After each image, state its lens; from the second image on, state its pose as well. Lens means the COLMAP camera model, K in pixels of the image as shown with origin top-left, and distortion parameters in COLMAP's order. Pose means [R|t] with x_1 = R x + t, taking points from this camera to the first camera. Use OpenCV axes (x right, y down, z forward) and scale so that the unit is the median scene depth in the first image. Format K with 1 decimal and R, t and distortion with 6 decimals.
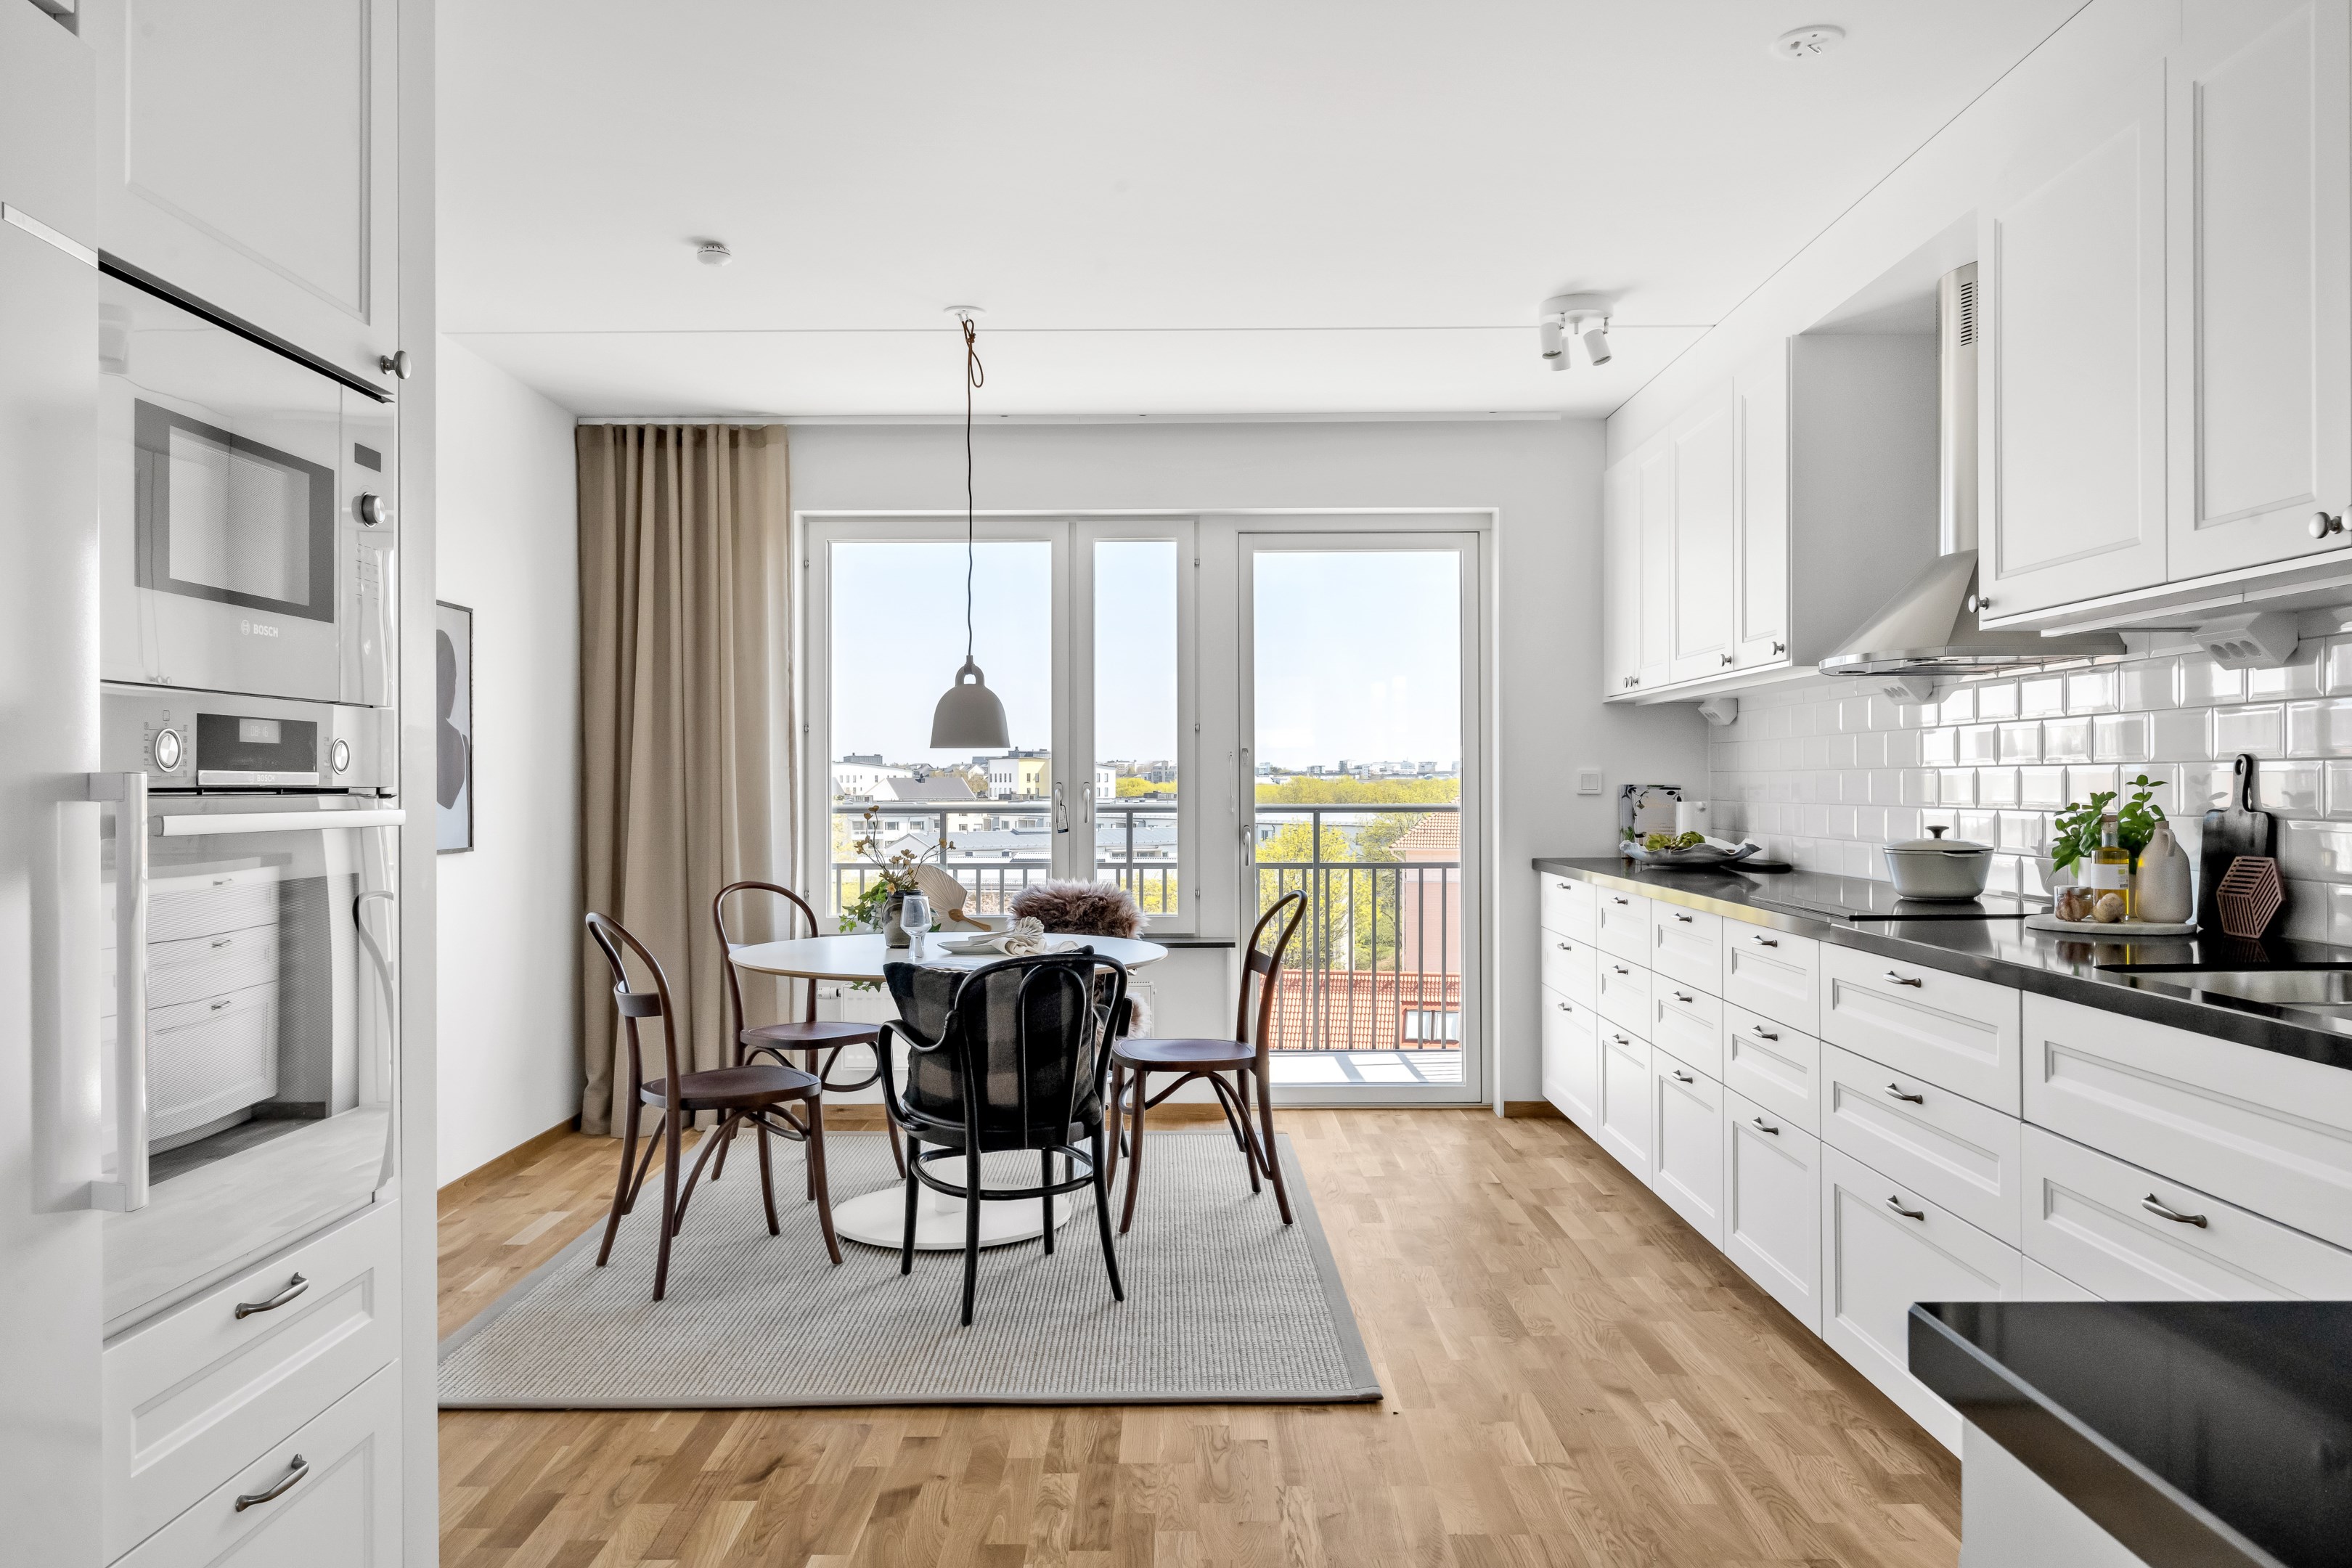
lens RADIAL K [[1663.0, 0, 1180.3], [0, 1663.0, 774.3], [0, 0, 1]] dist [-0.013643, 0.002623]
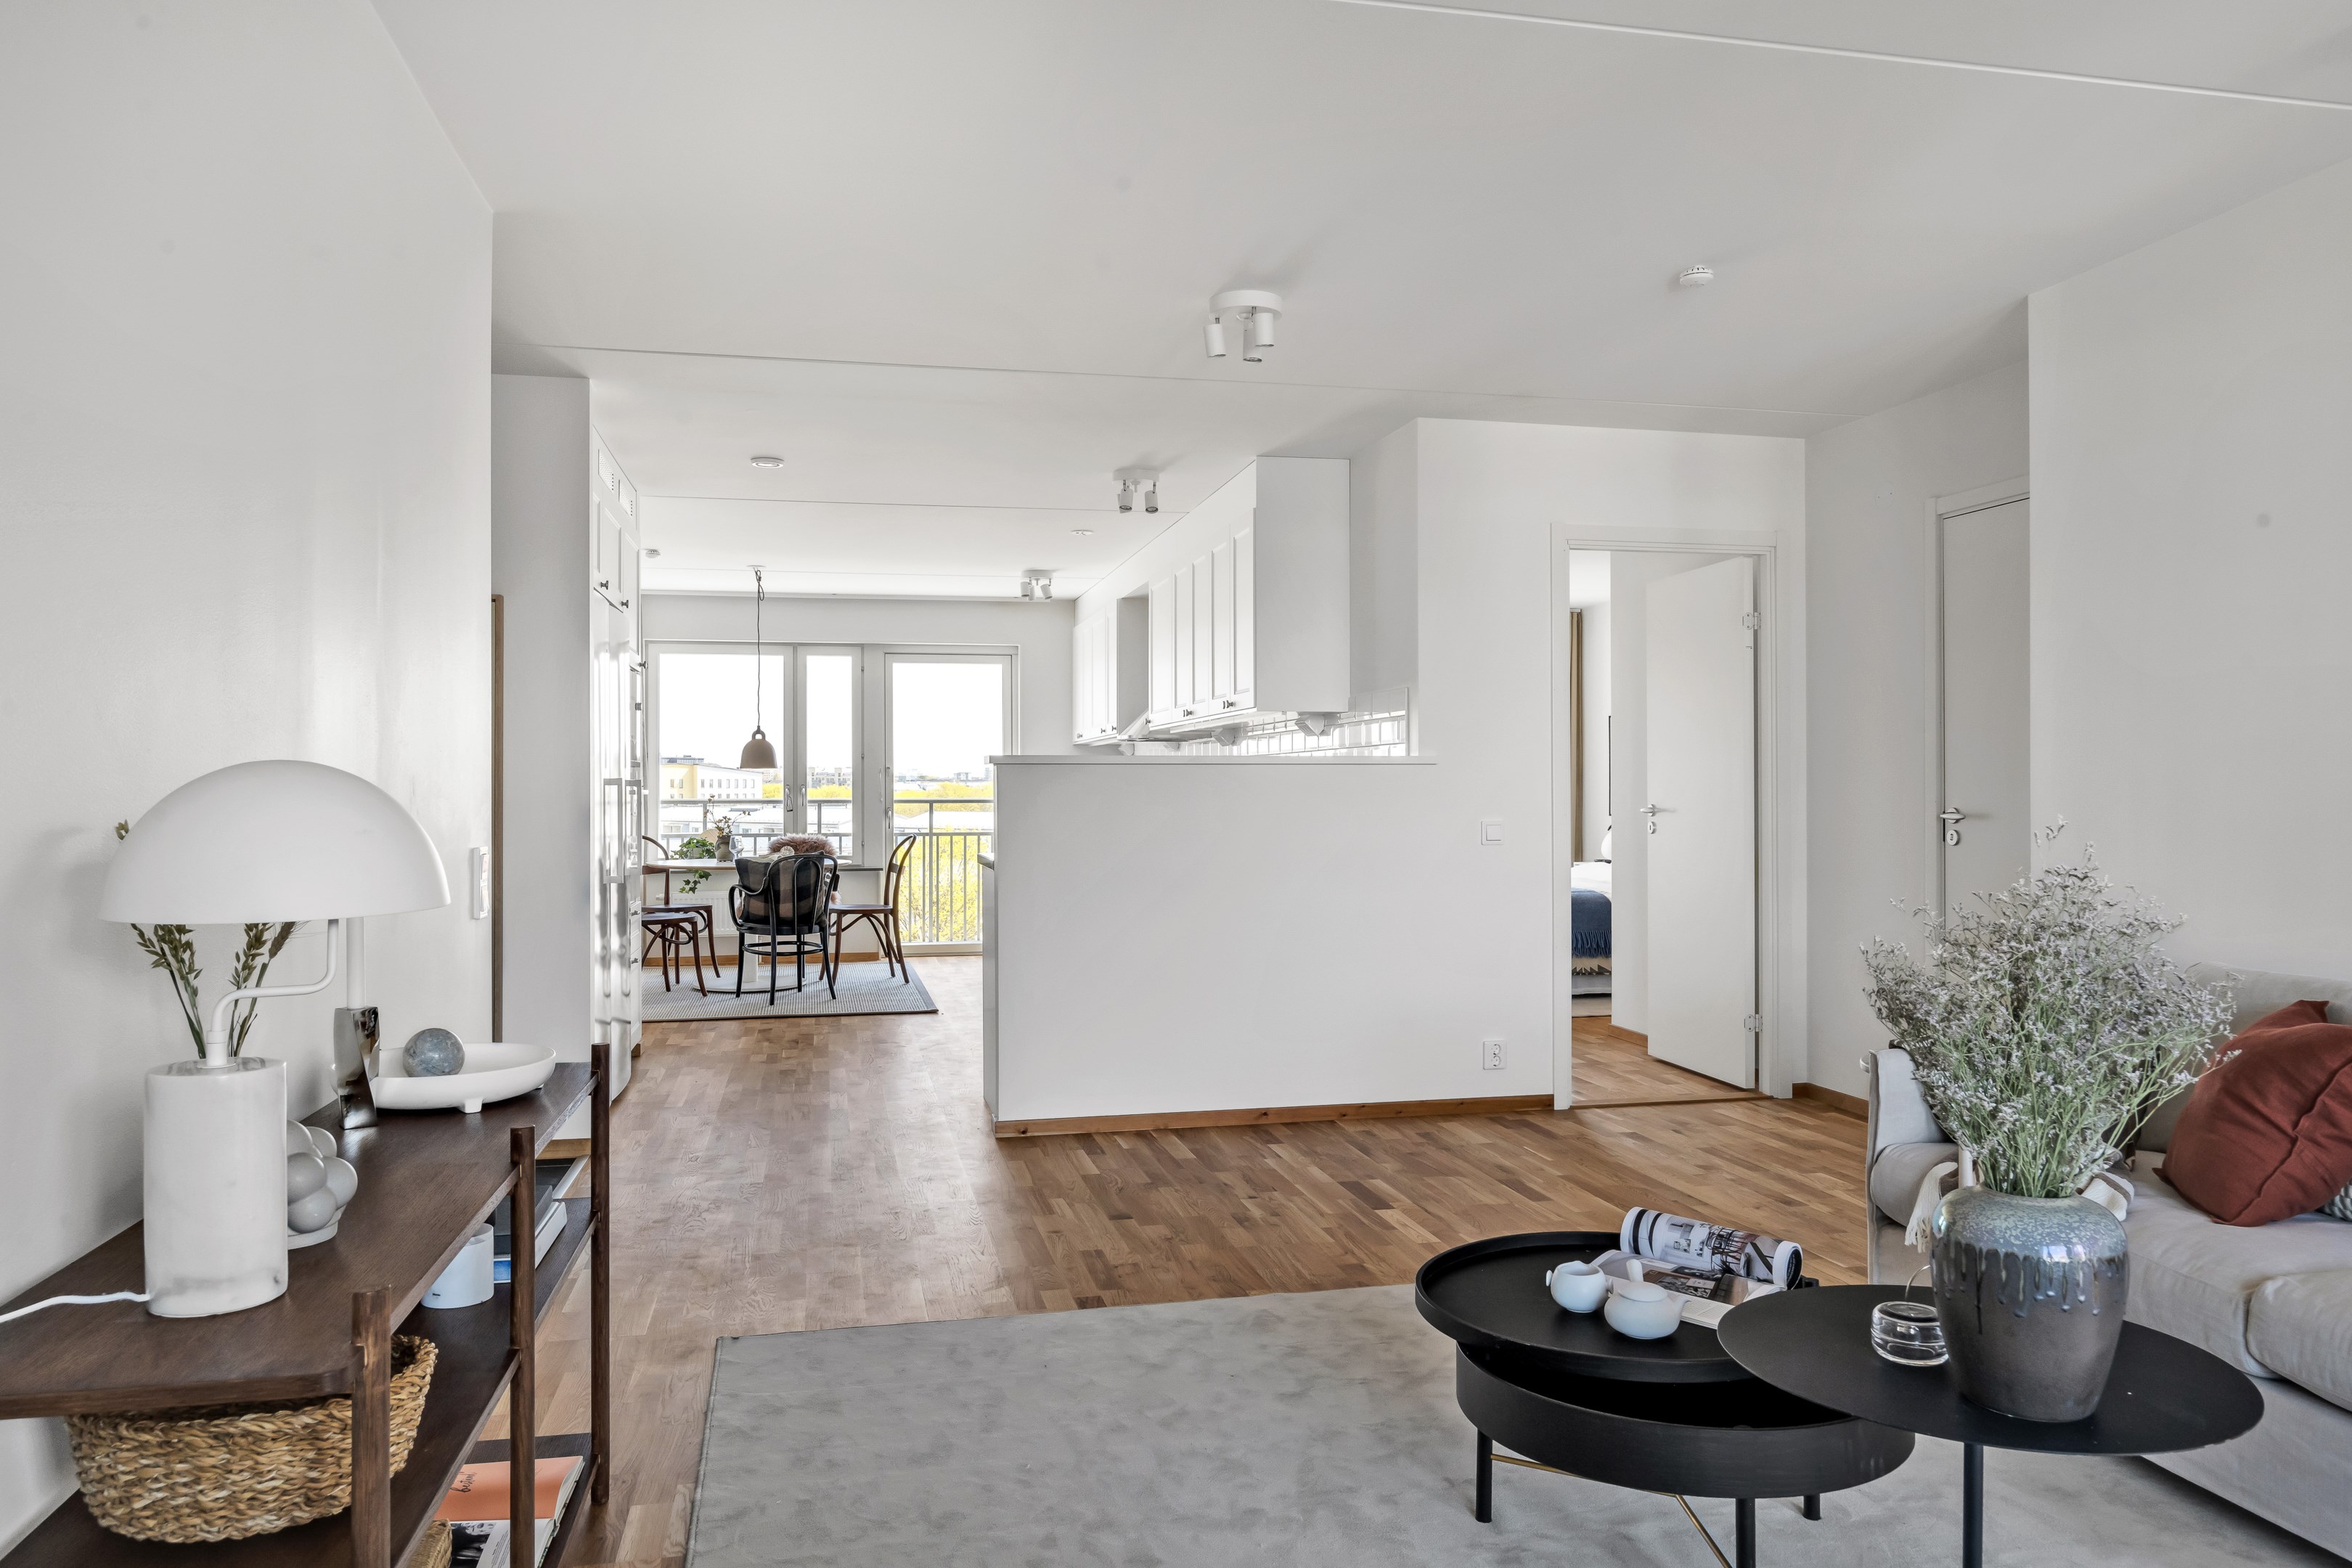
lens RADIAL K [[1602.4, 0, 1173.6], [0, 1602.4, 790.3], [0, 0, 1]] dist [0.000699, 0.000355]
pose [[0.977553, 0.000429, 0.210691, -0.032424], [-0.001645, 0.999983, 0.005594, -0.000065], [-0.210685, -0.005815, 0.977537, -0.983330]]
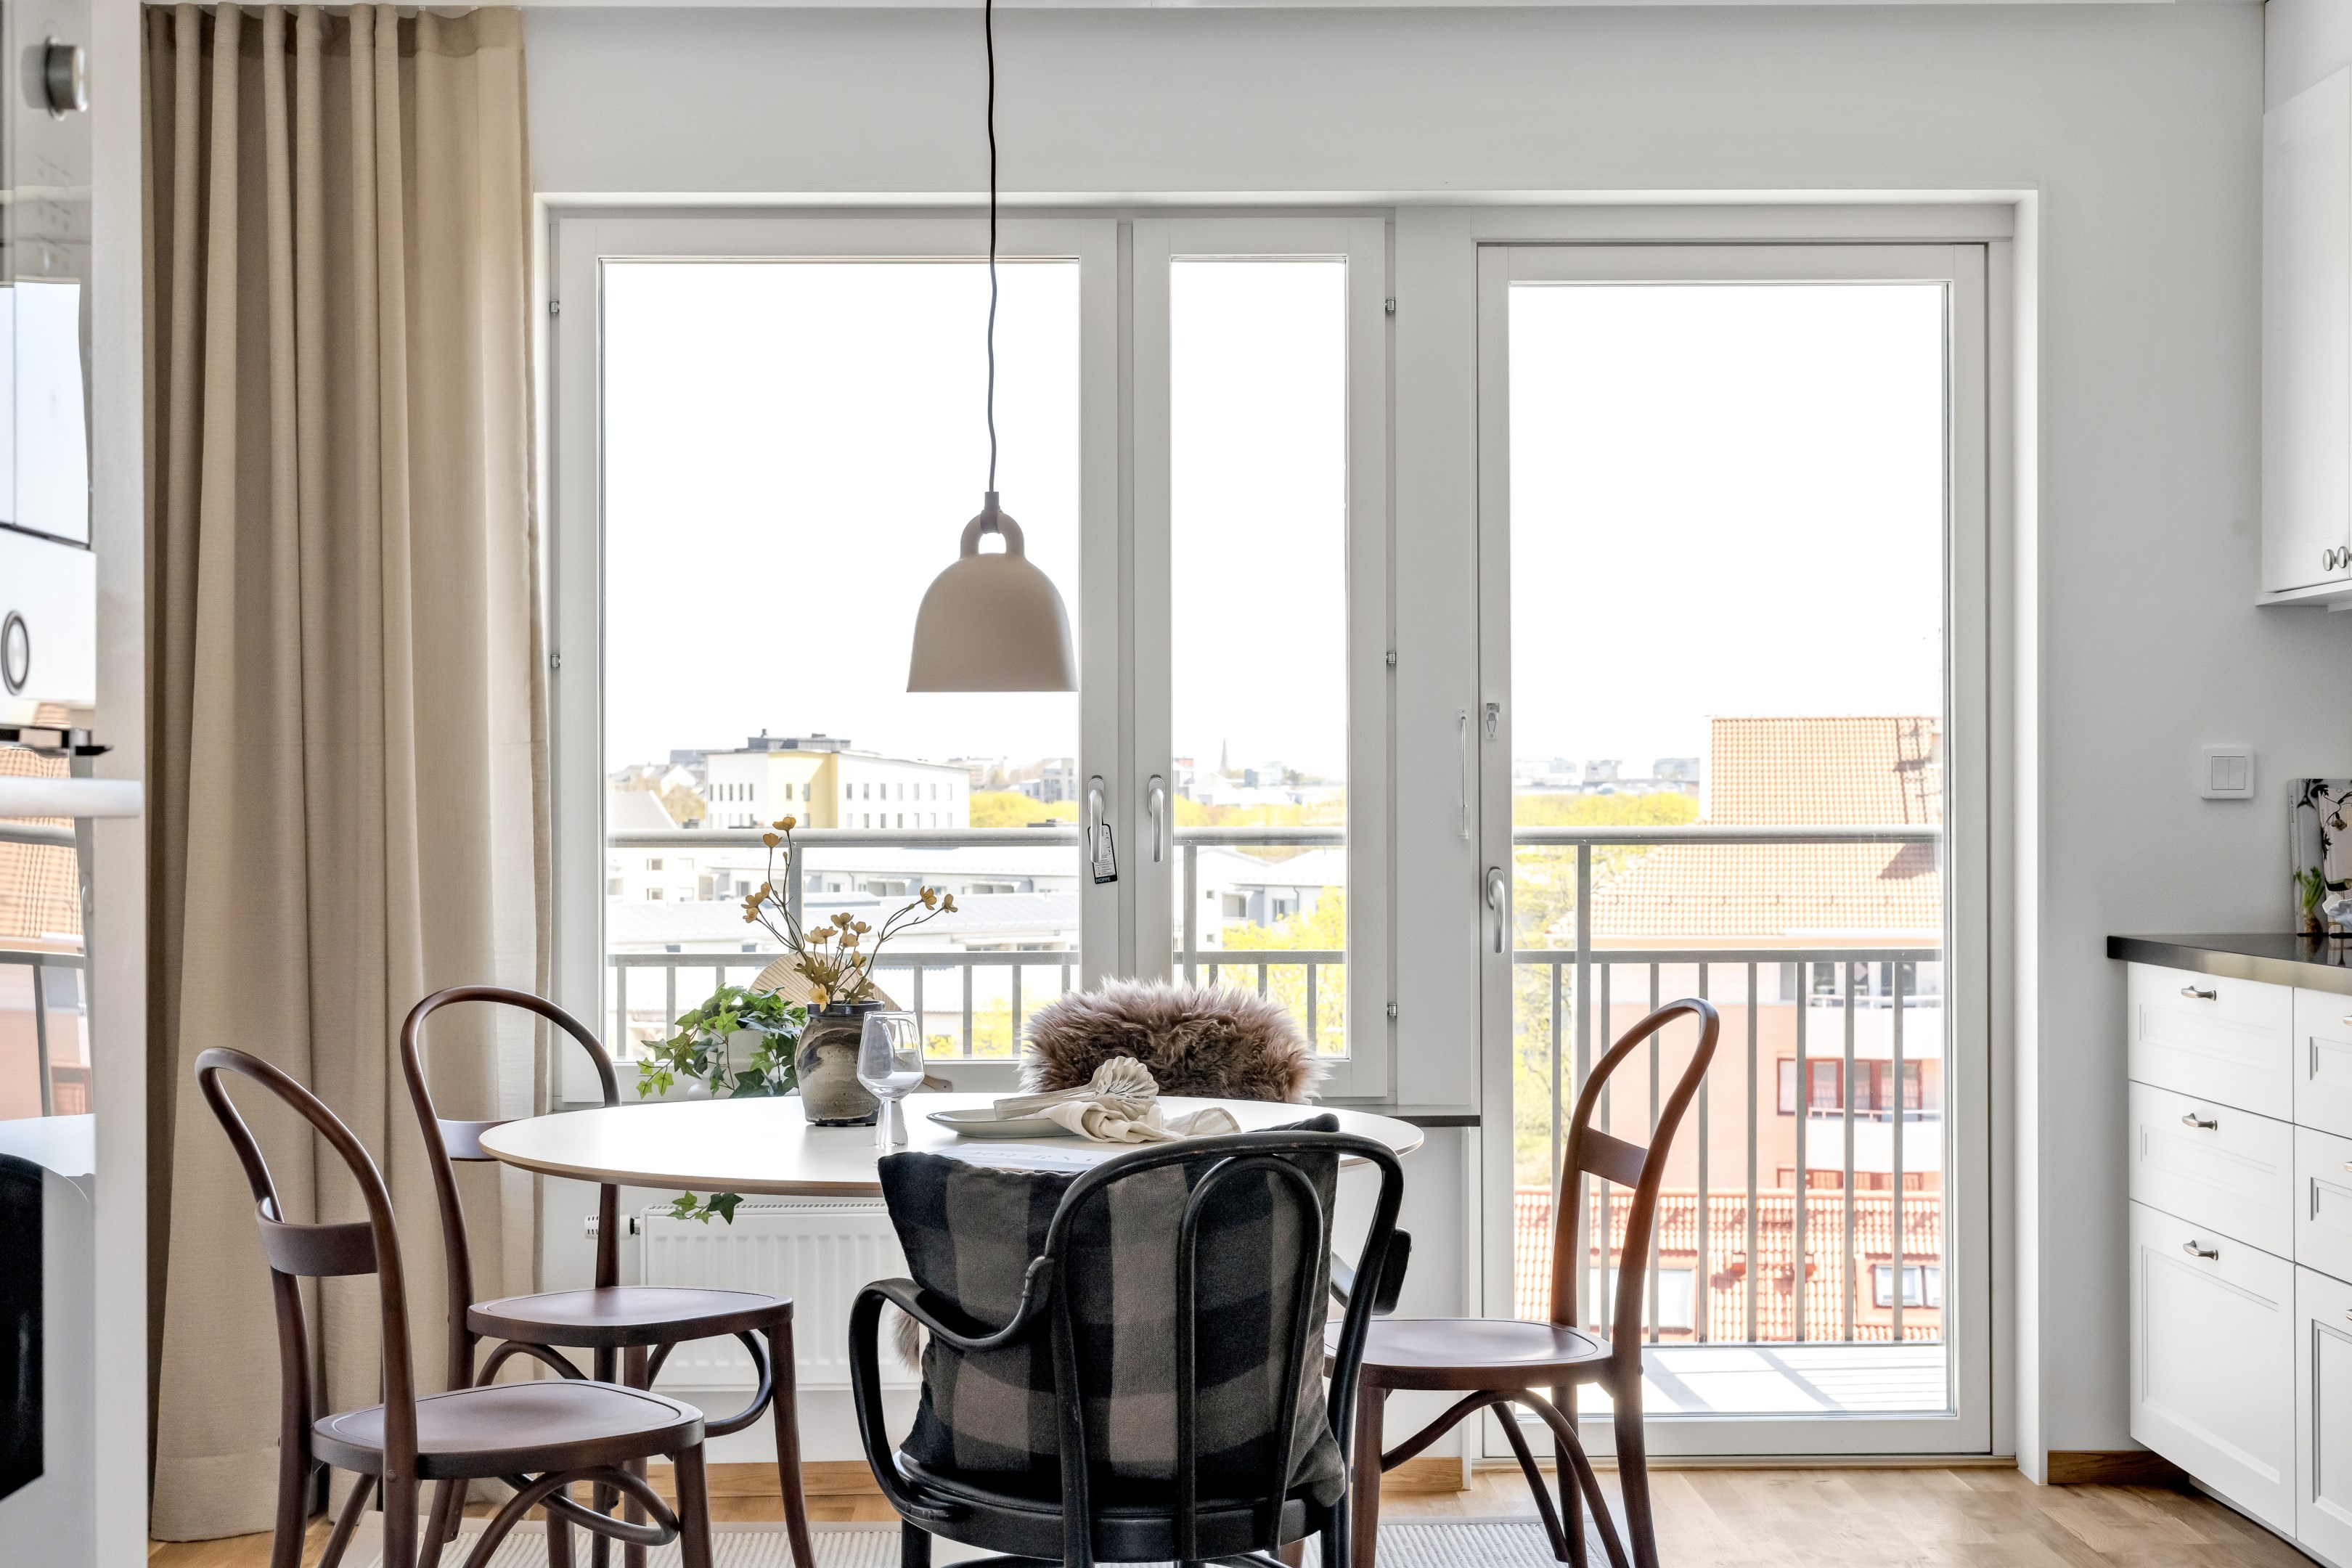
lens RADIAL K [[3416.3, 0, 1173.0], [0, 3416.3, 808.6], [0, 0, 1]] dist [-0.016076, 0.000000]
pose [[0.999777, -0.001046, 0.021101, -0.082138], [0.000900, 0.999976, 0.006917, 0.008447], [-0.021107, -0.006897, 0.999753, 0.042503]]
